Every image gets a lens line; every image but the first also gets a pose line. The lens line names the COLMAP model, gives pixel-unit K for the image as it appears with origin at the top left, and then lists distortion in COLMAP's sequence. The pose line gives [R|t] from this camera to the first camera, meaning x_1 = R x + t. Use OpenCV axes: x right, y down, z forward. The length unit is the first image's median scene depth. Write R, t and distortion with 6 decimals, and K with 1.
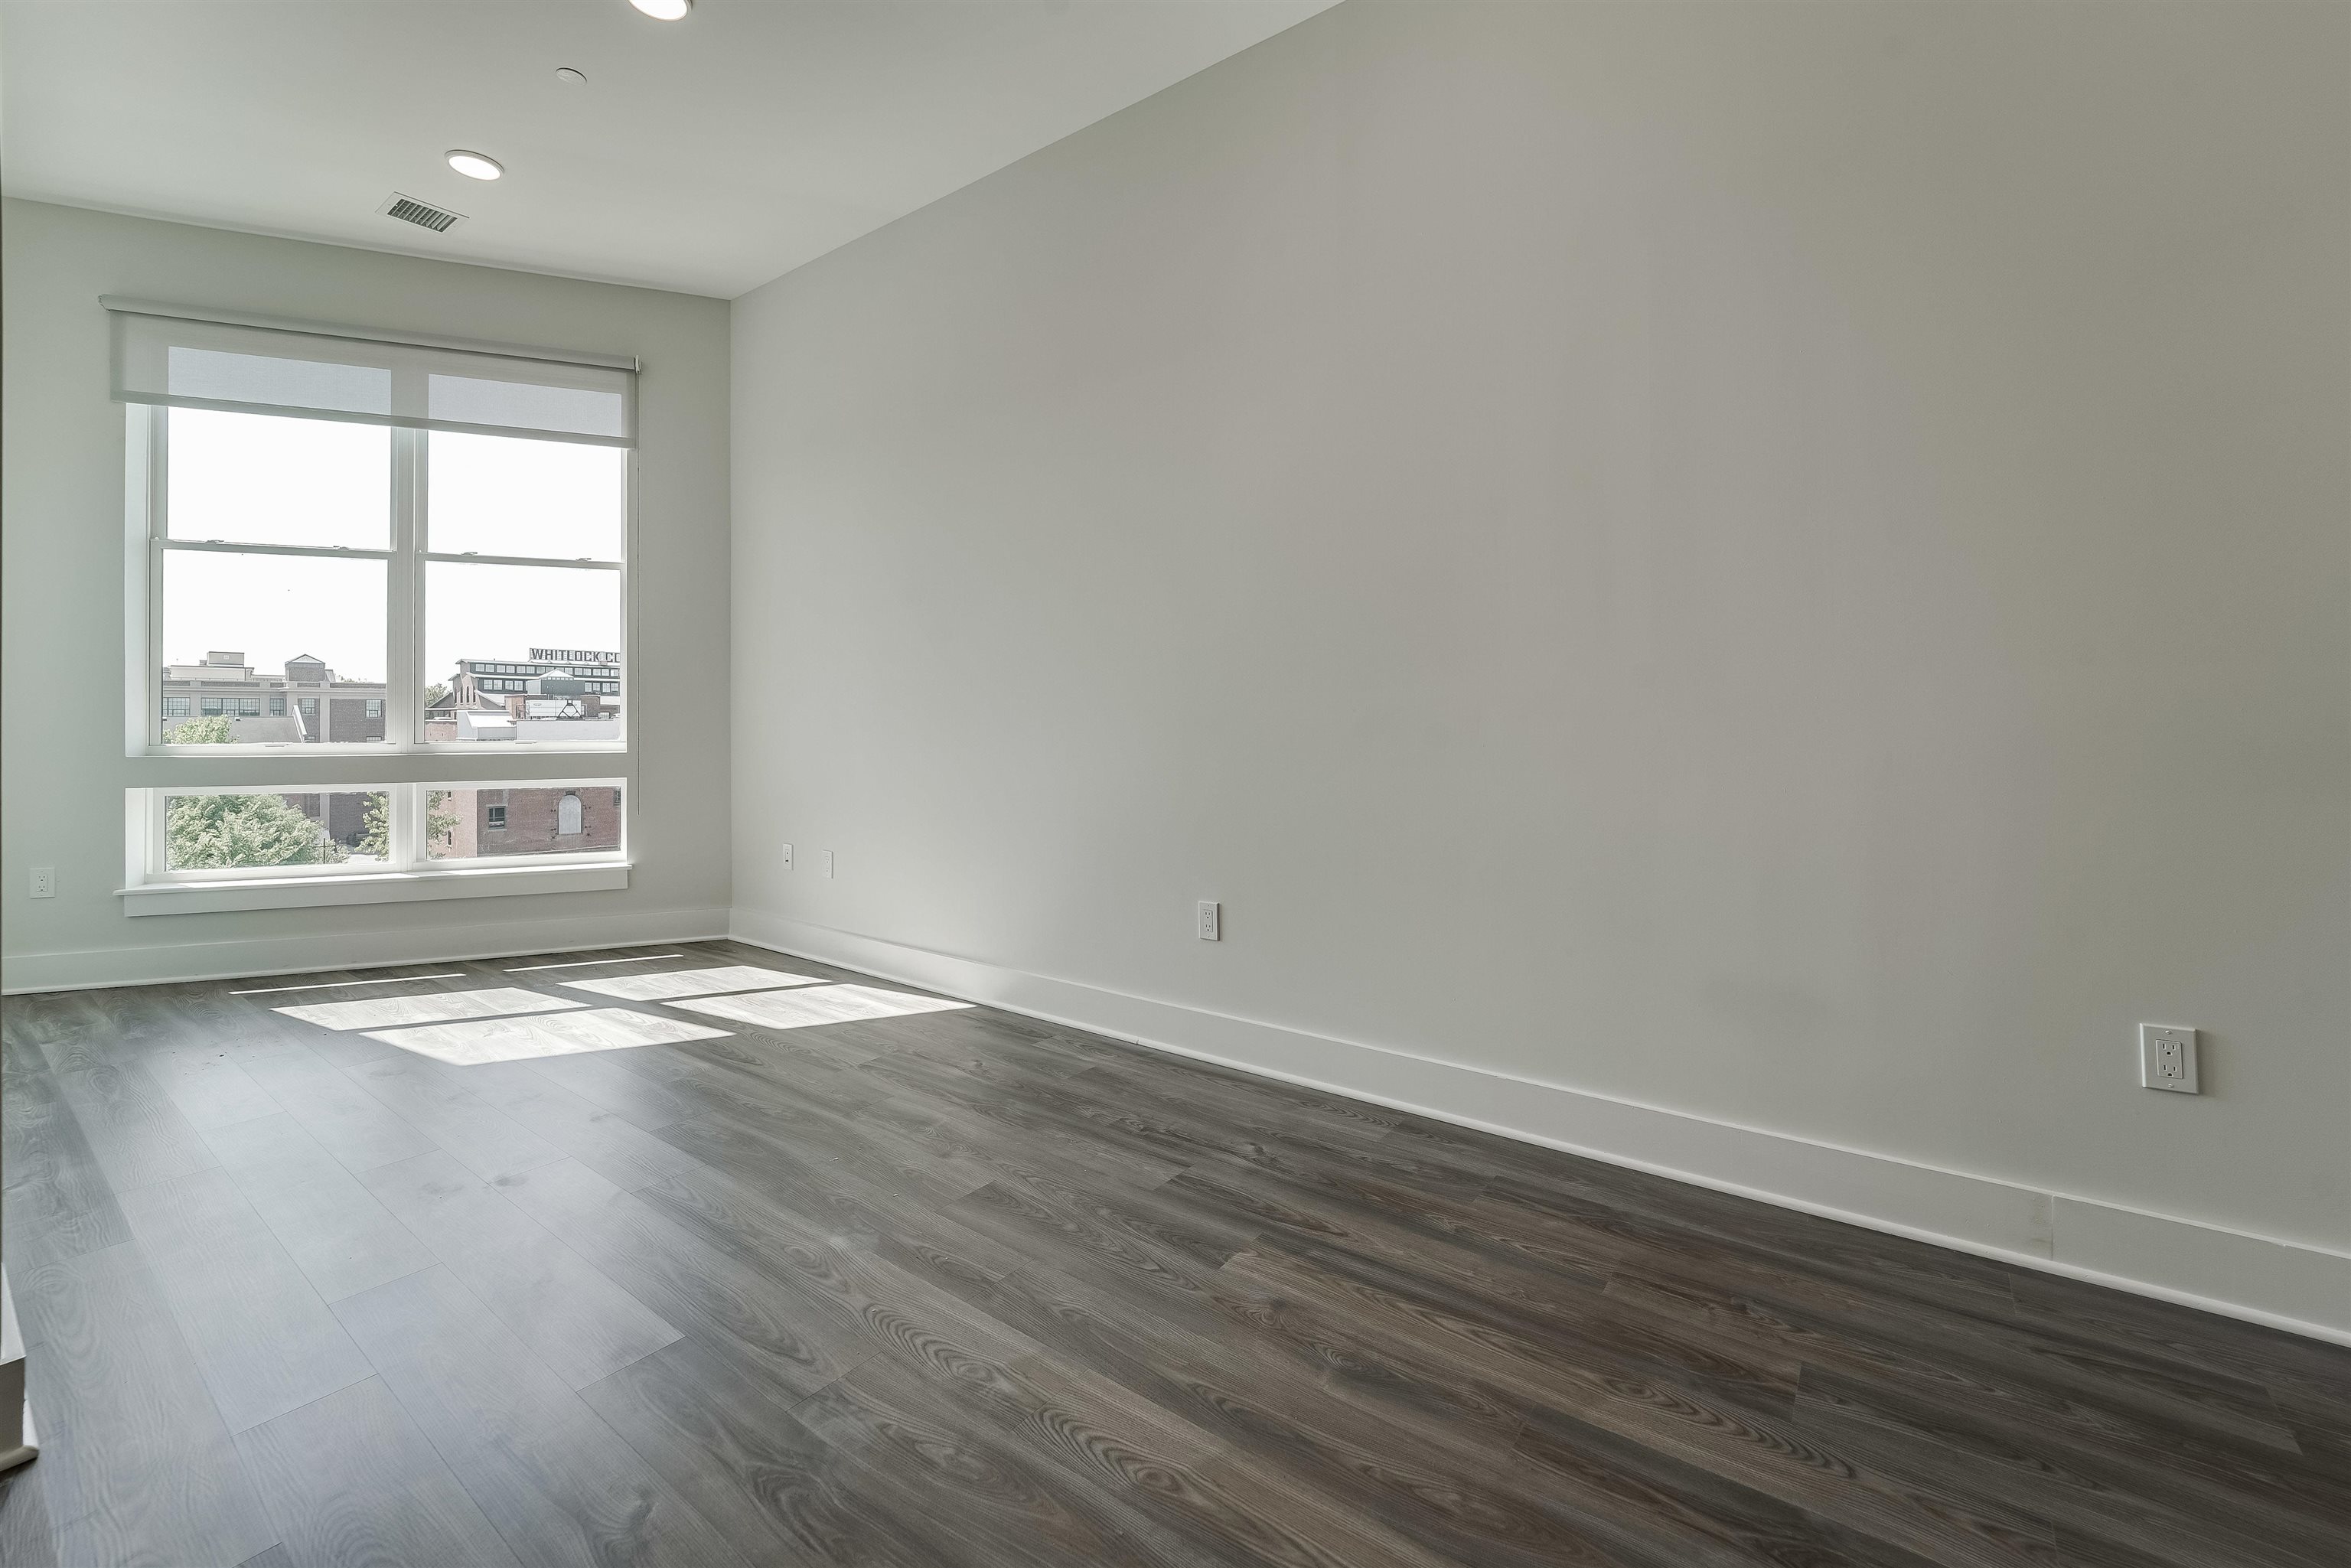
lens RADIAL K [[973.7, 0, 1179.4], [0, 973.7, 718.7], [0, 0, 1]] dist [-0.005962, -0.000751]
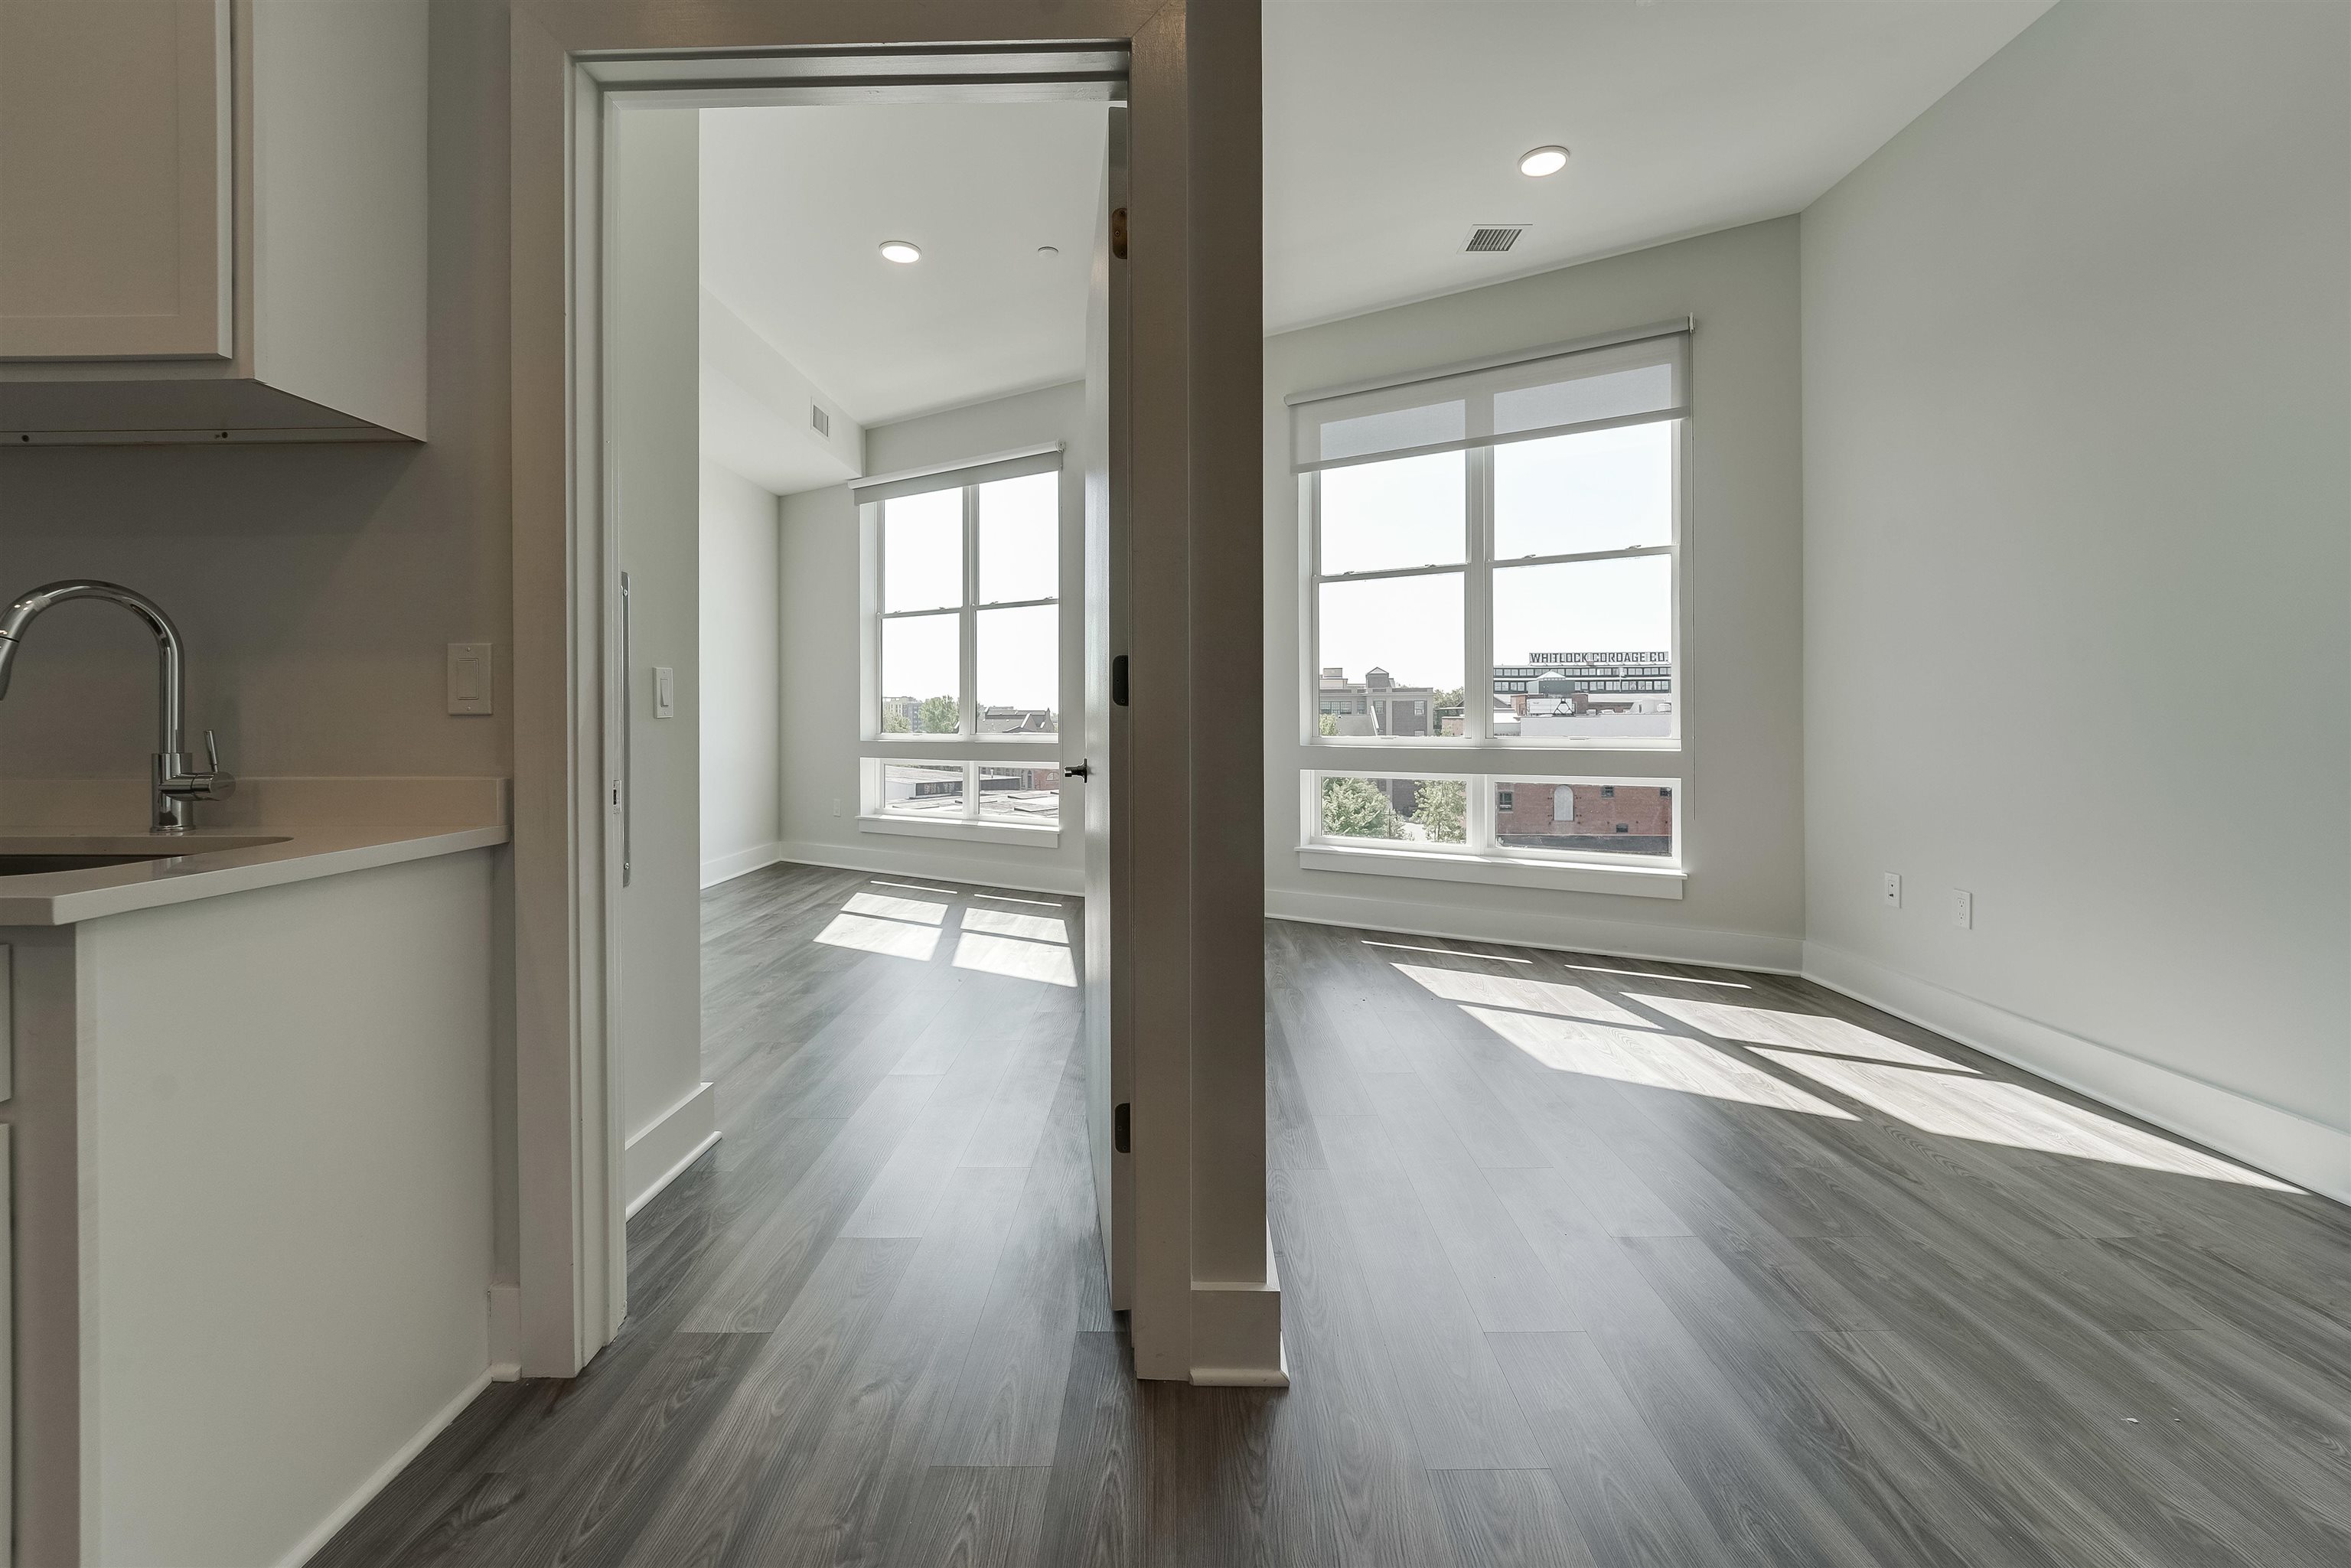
lens RADIAL K [[973.7, 0, 1179.4], [0, 973.7, 718.7], [0, 0, 1]] dist [-0.005962, -0.000751]
pose [[0.594252, -0.001122, -0.804278, -0.131774], [0.004167, 0.999990, 0.001684, 0.000918], [0.804268, -0.004352, 0.594251, 0.088073]]
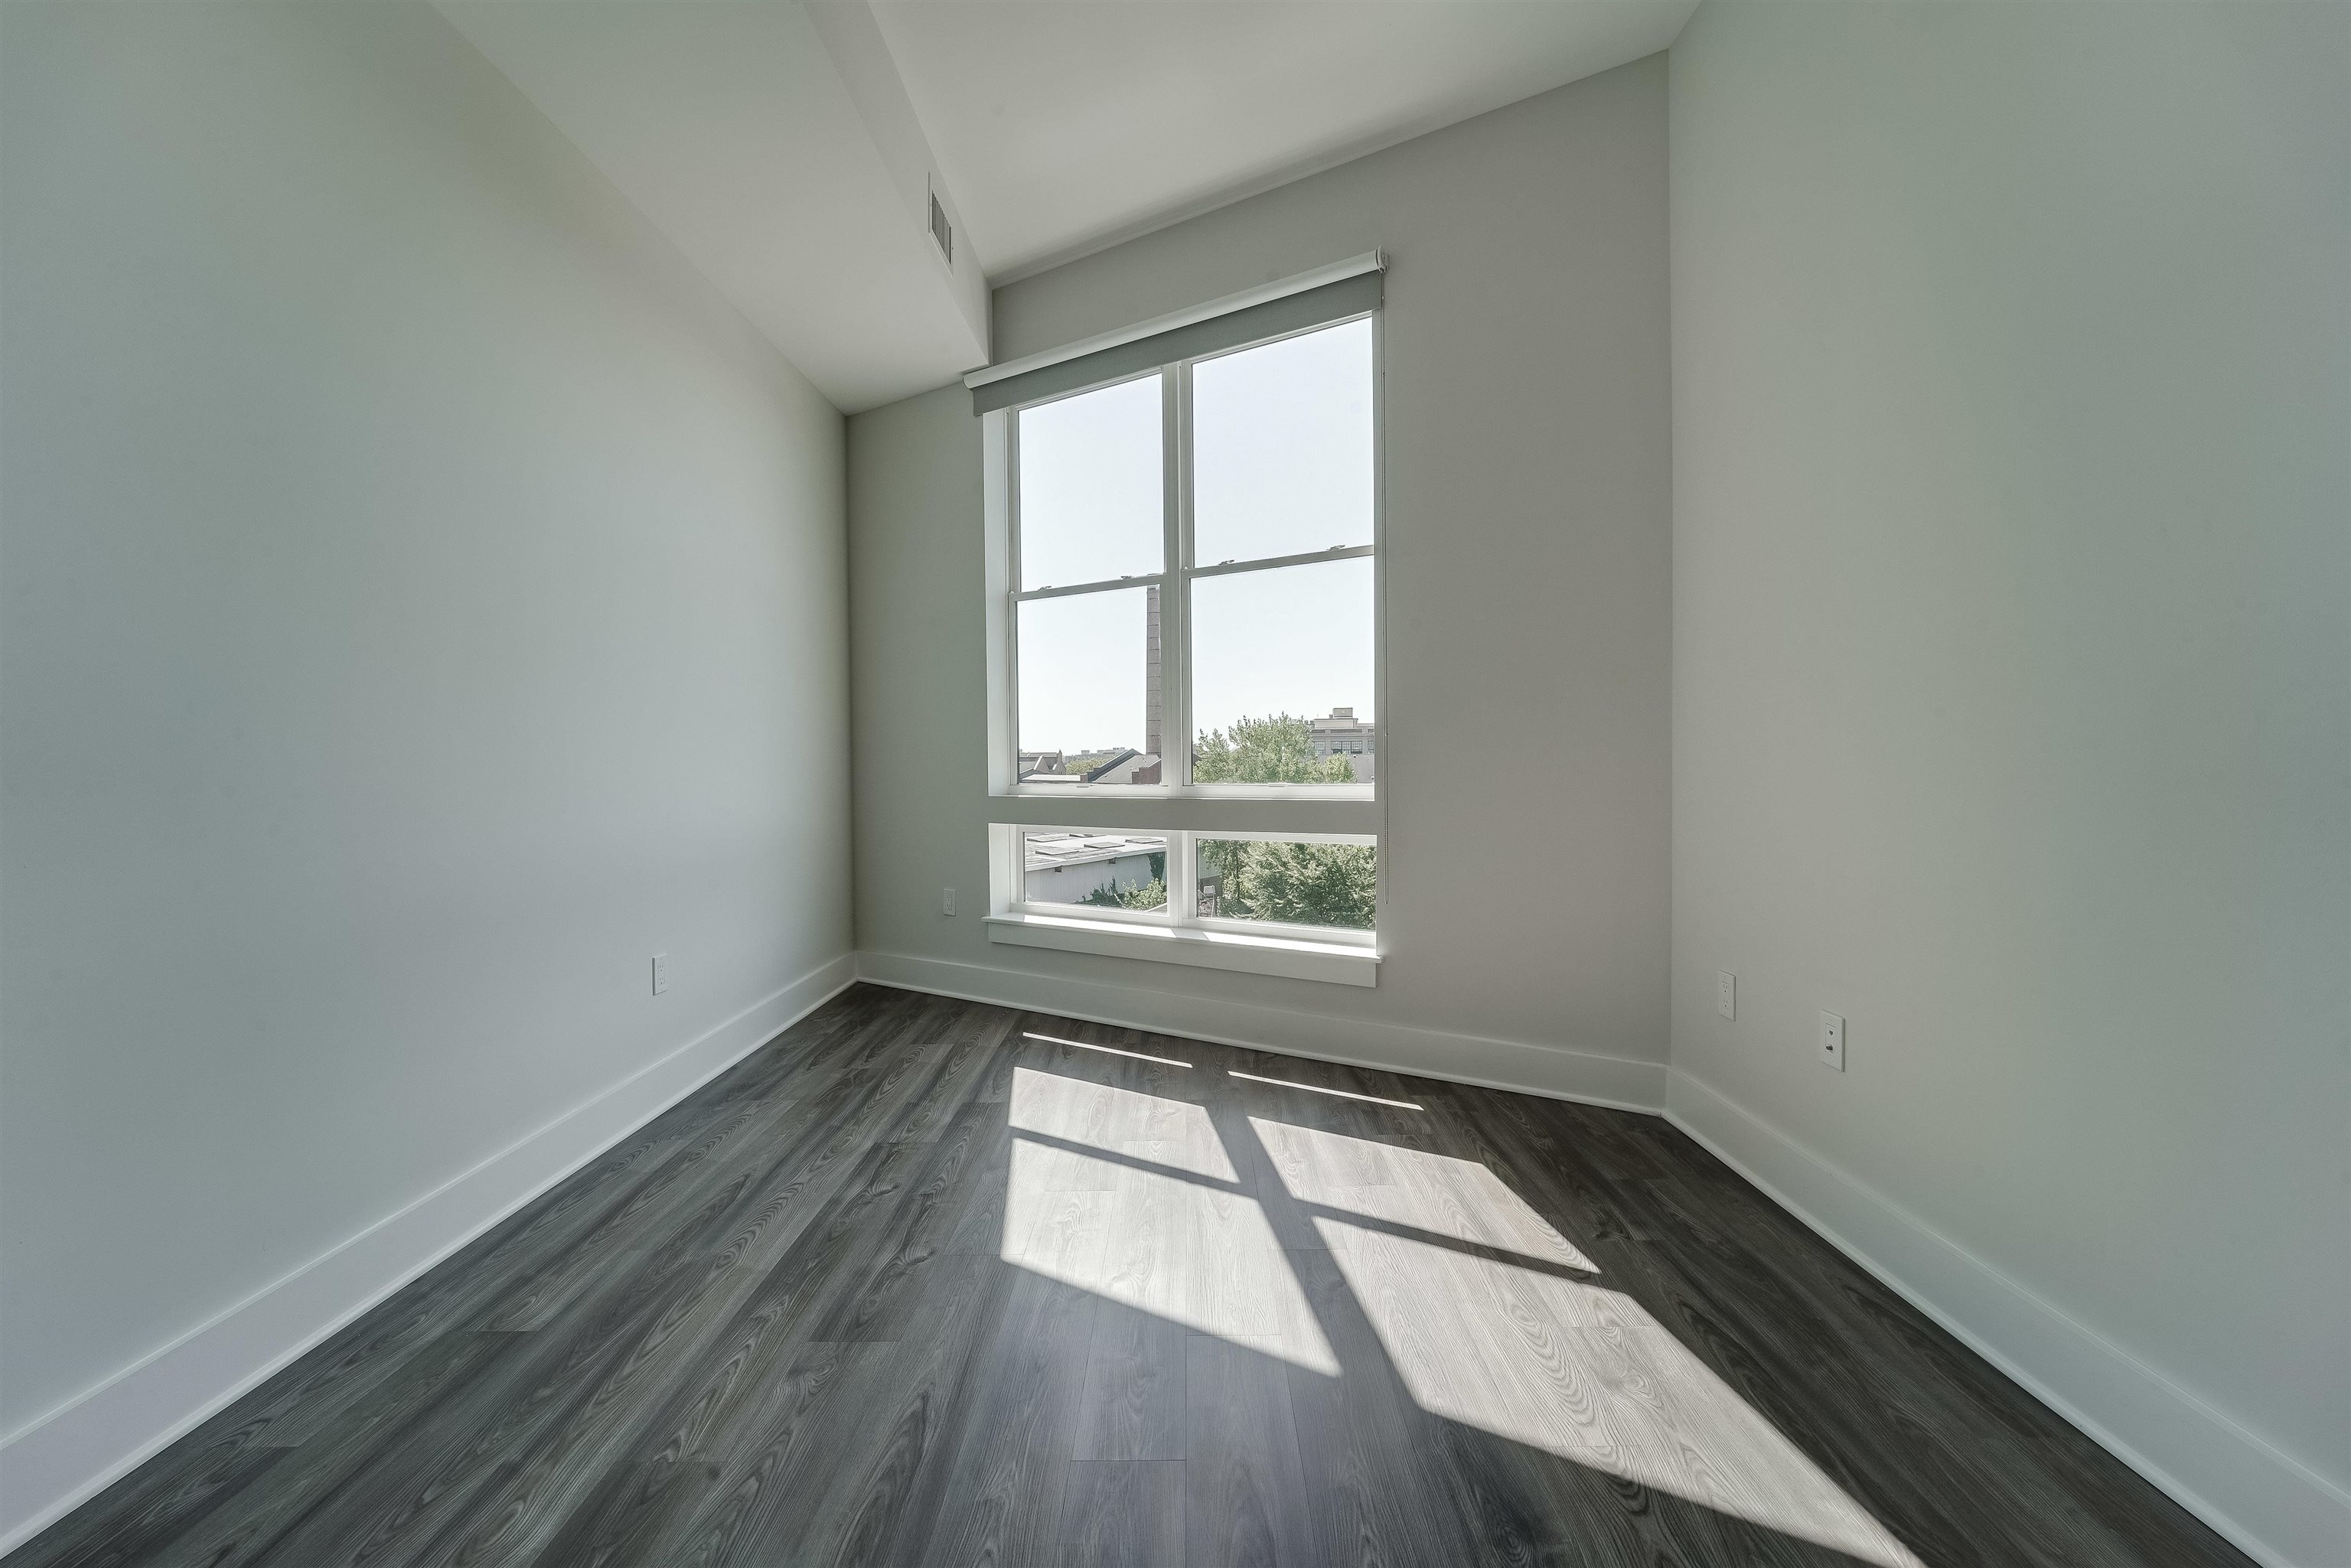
lens RADIAL K [[955.3, 0, 1175.5], [0, 955.3, 784.0], [0, 0, 1]] dist [-0.002386, -0.000520]
pose [[0.583851, 0.014296, -0.811735, -0.909932], [0.013085, 0.999549, 0.027015, 0.000821], [0.811755, -0.026394, 0.583401, 0.214729]]
